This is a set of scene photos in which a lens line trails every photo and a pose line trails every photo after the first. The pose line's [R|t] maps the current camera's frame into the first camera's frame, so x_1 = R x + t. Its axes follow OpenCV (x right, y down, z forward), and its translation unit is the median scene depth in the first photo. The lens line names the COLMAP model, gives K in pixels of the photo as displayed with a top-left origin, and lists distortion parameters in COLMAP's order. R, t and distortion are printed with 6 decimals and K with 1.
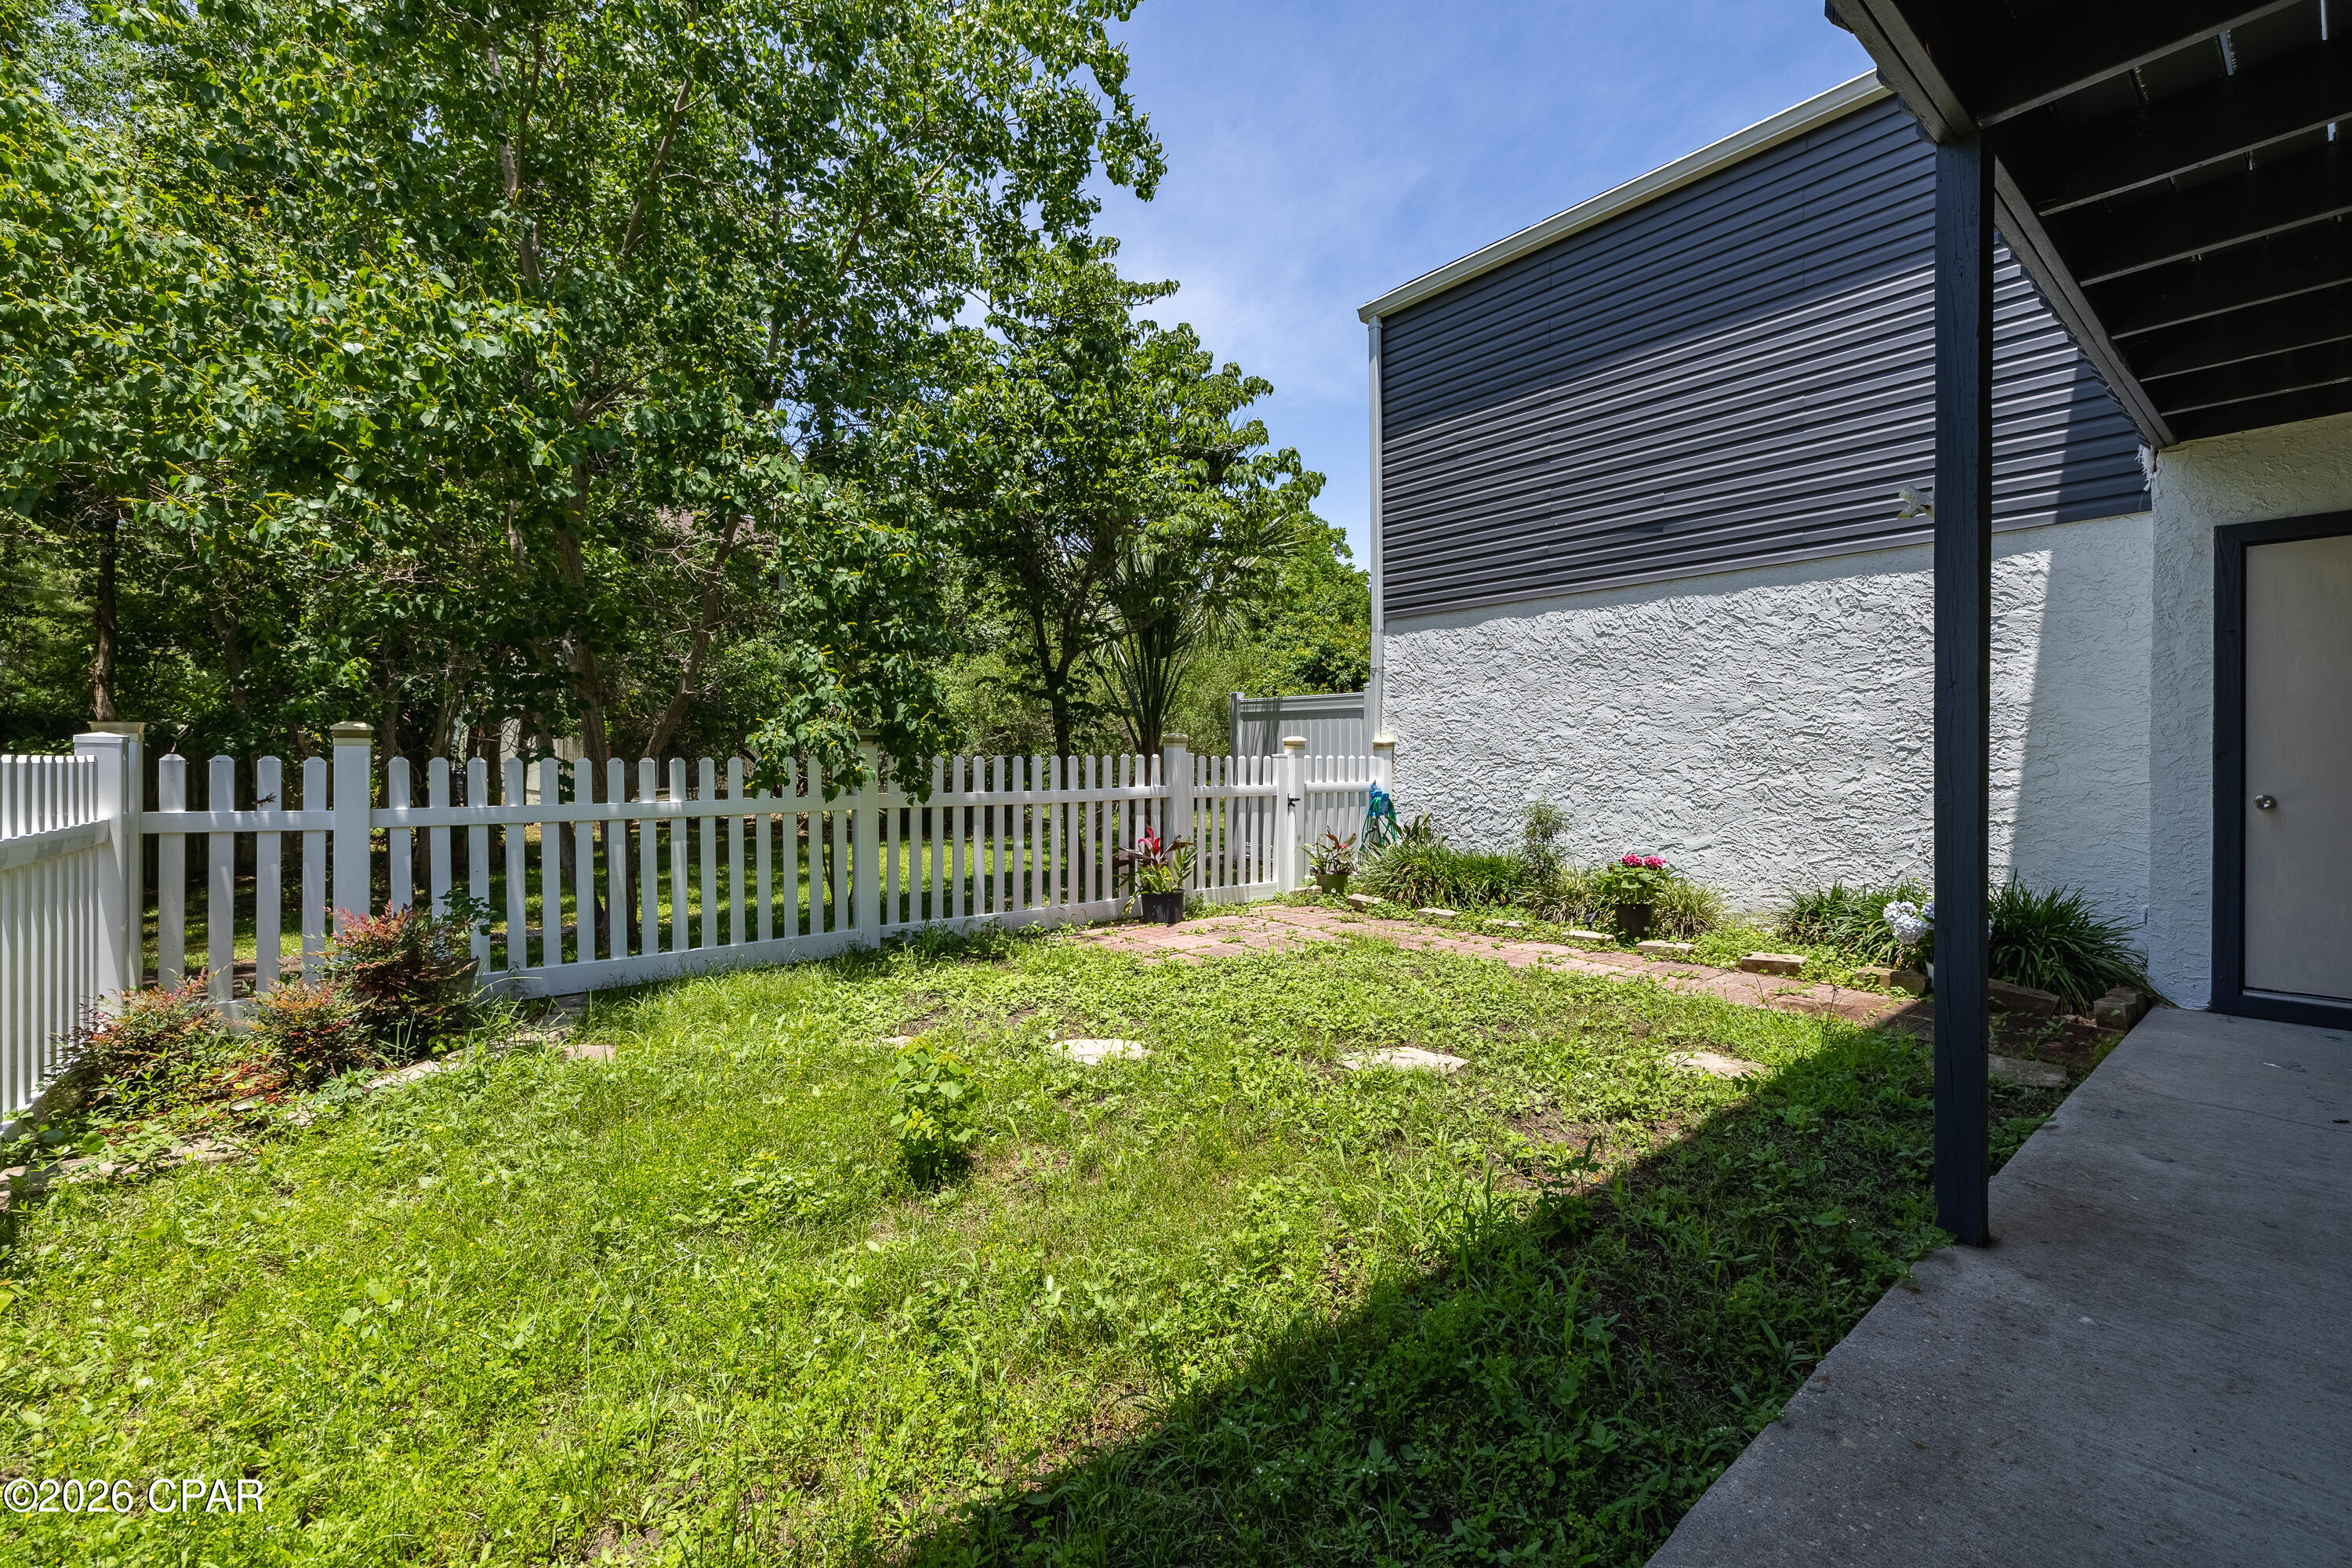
lens RADIAL K [[986.7, 0, 1191.2], [0, 986.7, 764.1], [0, 0, 1]] dist [0.000465, 0.000223]
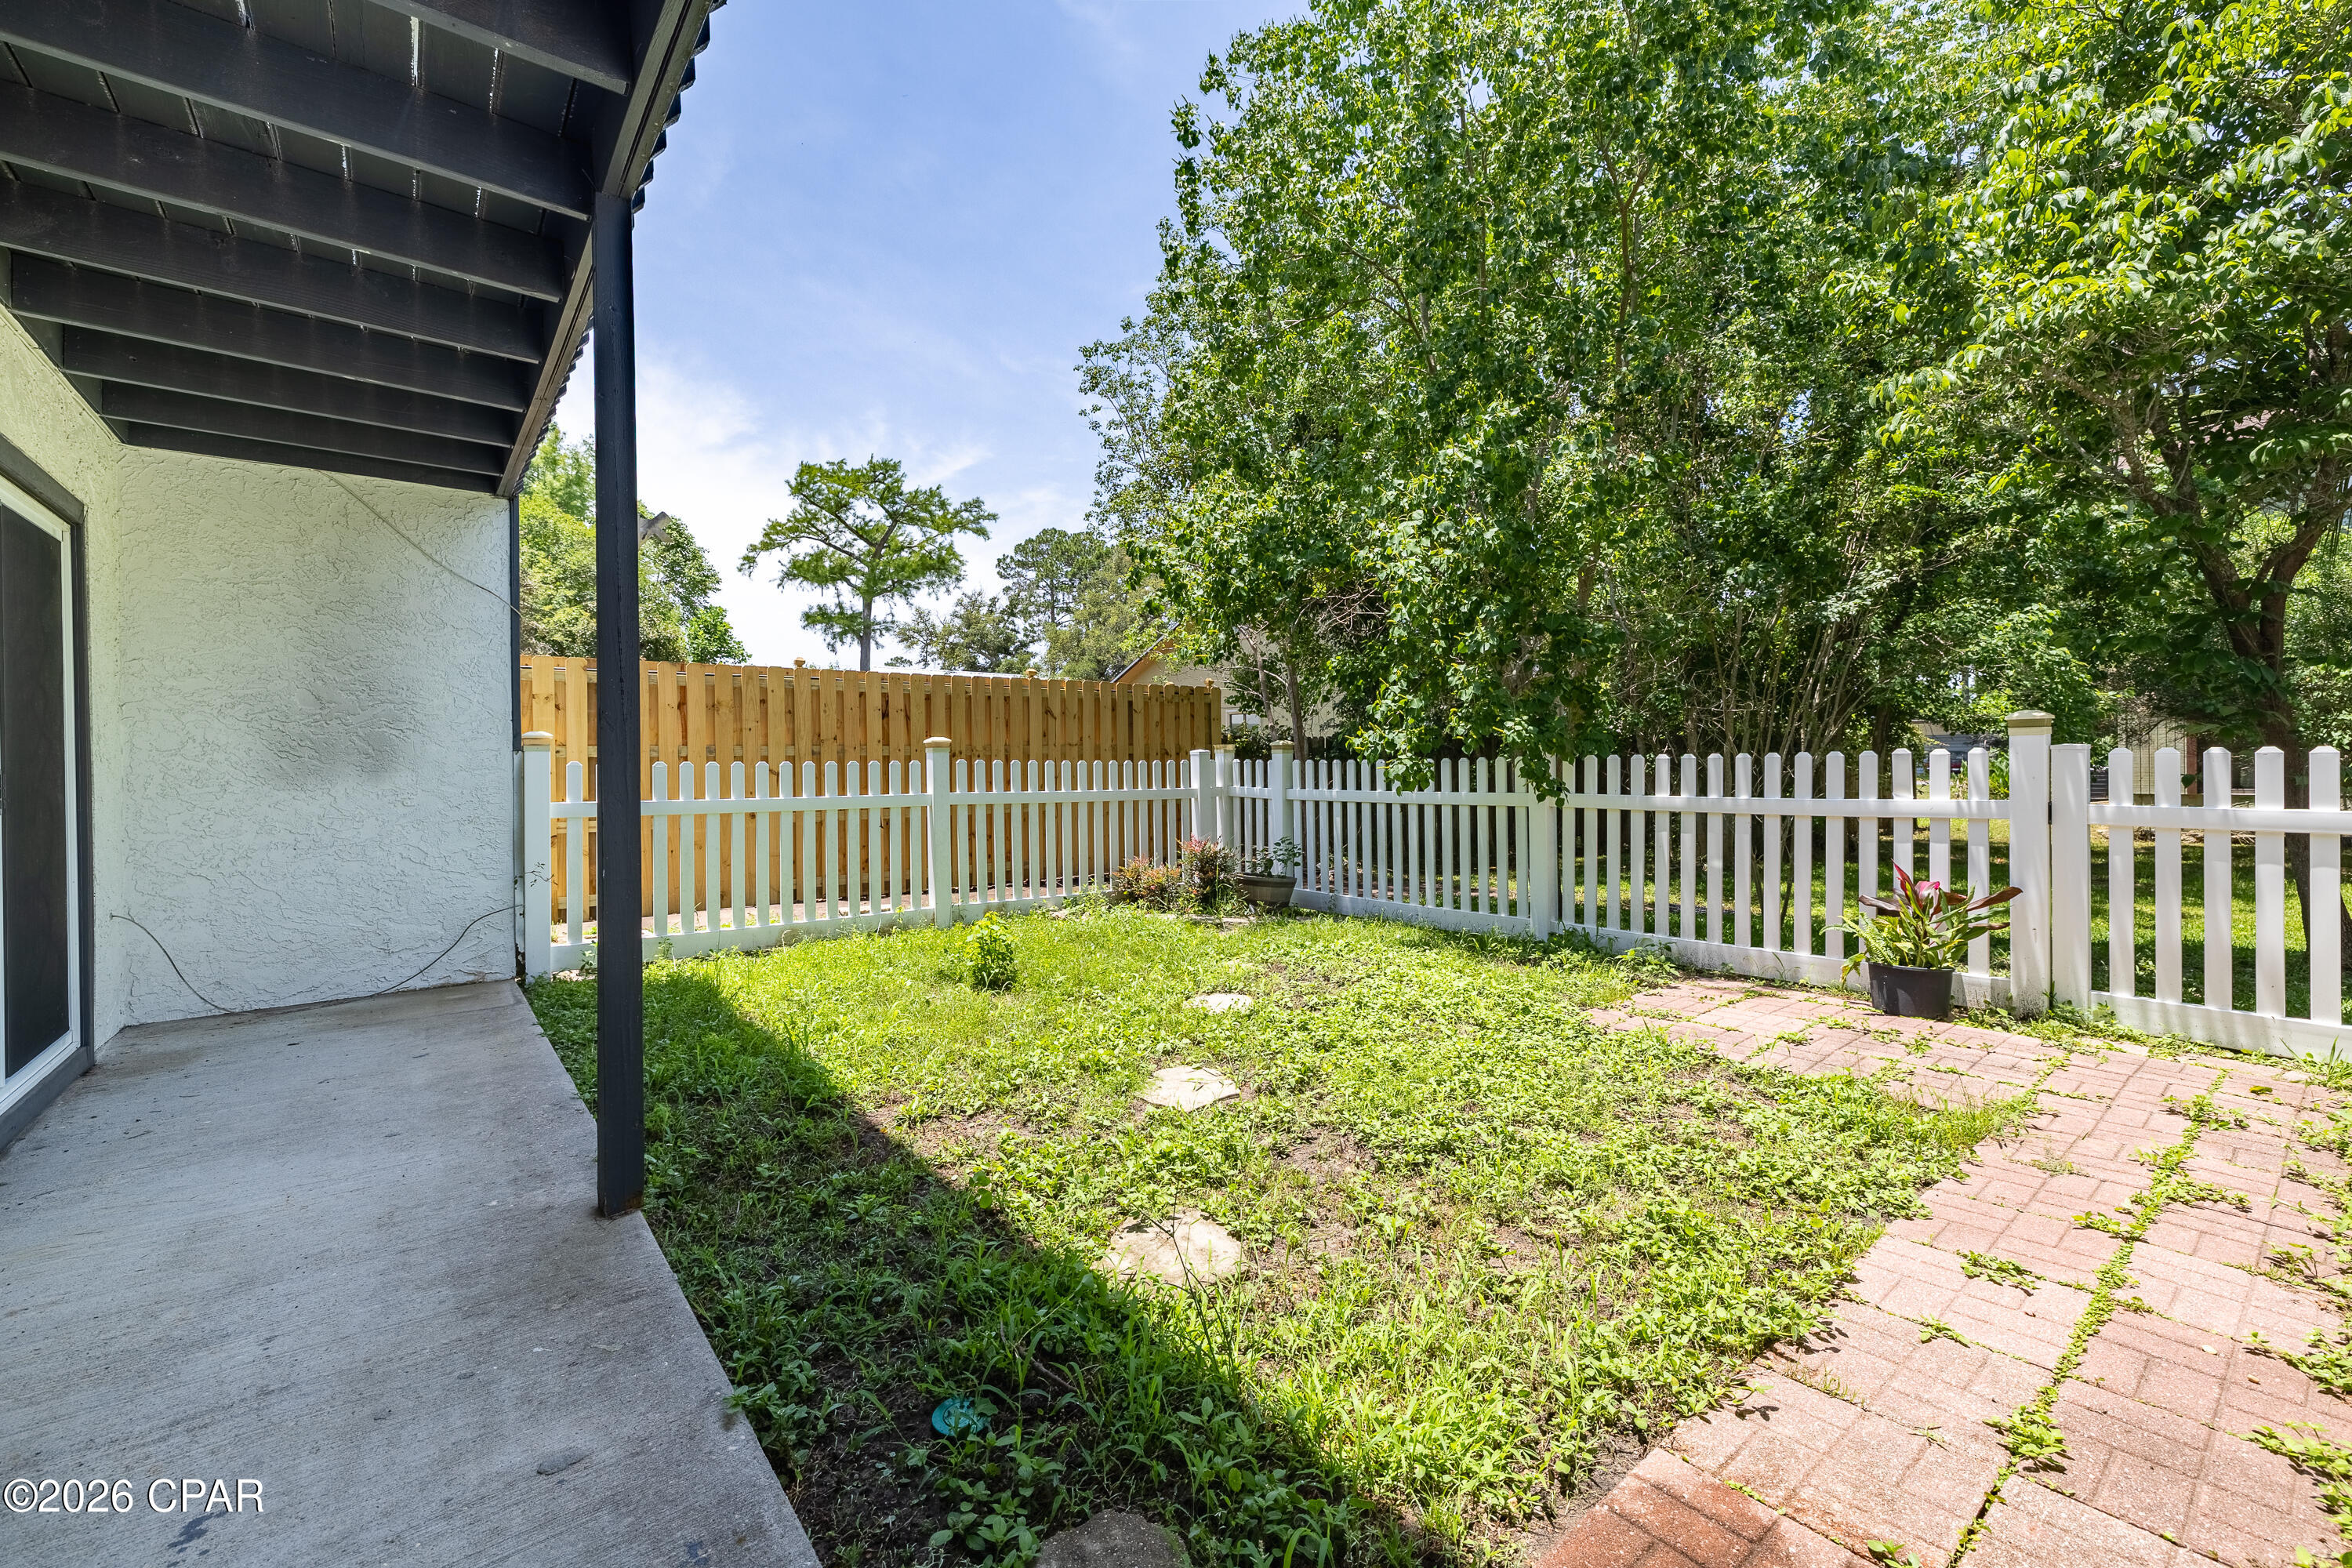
lens RADIAL K [[986.7, 0, 1191.2], [0, 986.7, 764.1], [0, 0, 1]] dist [0.000465, 0.000223]
pose [[-0.027371, 0.000869, -0.999625, 1.001452], [0.004548, 0.999989, 0.000745, -0.005301], [0.999615, -0.004526, -0.027374, 0.898427]]
